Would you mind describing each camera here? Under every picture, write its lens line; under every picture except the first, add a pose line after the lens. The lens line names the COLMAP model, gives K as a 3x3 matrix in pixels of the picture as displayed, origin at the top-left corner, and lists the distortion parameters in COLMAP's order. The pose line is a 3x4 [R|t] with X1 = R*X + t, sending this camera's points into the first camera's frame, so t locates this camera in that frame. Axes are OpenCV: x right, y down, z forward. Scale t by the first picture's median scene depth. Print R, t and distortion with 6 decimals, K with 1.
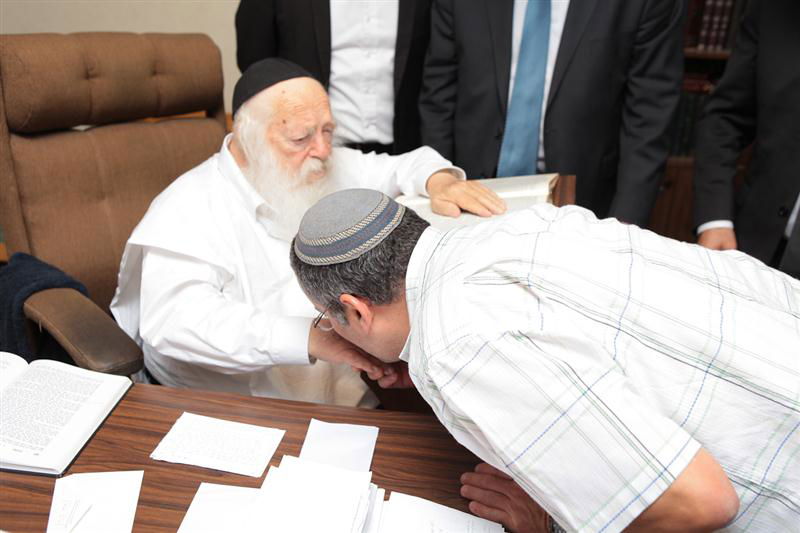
lens RADIAL K [[761.0, 0, 400.5], [0, 761.0, 262.9], [0, 0, 1]] dist [-0.118279, 0.205736]
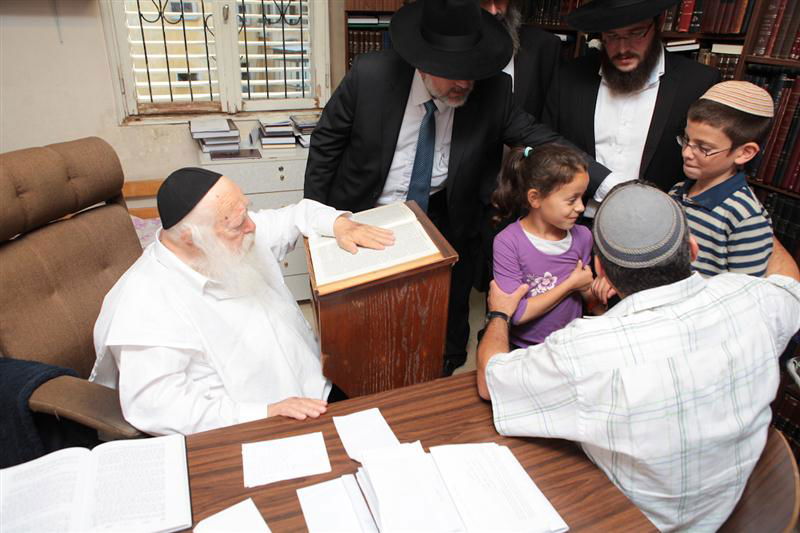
lens RADIAL K [[549.5, 0, 398.4], [0, 549.5, 267.5], [0, 0, 1]] dist [-0.097440, 0.067805]
pose [[0.892189, -0.230873, 0.388195, -0.248426], [0.206953, 0.972915, 0.102986, -0.105850], [-0.401458, -0.011545, 0.915805, 0.018855]]
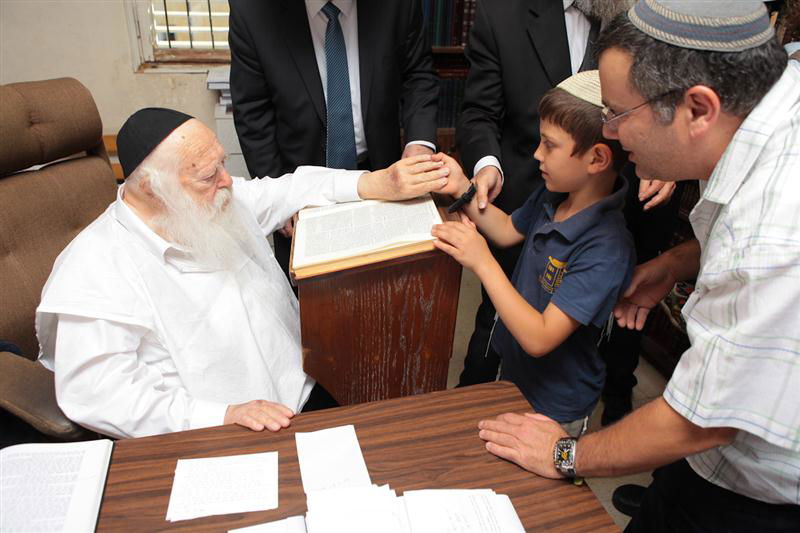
lens RADIAL K [[549.5, 0, 398.4], [0, 549.5, 267.5], [0, 0, 1]] dist [-0.097440, 0.067805]
pose [[0.935586, -0.192161, 0.296231, -0.122733], [0.155010, 0.977303, 0.144395, -0.096716], [-0.317254, -0.089175, 0.944139, 0.147785]]
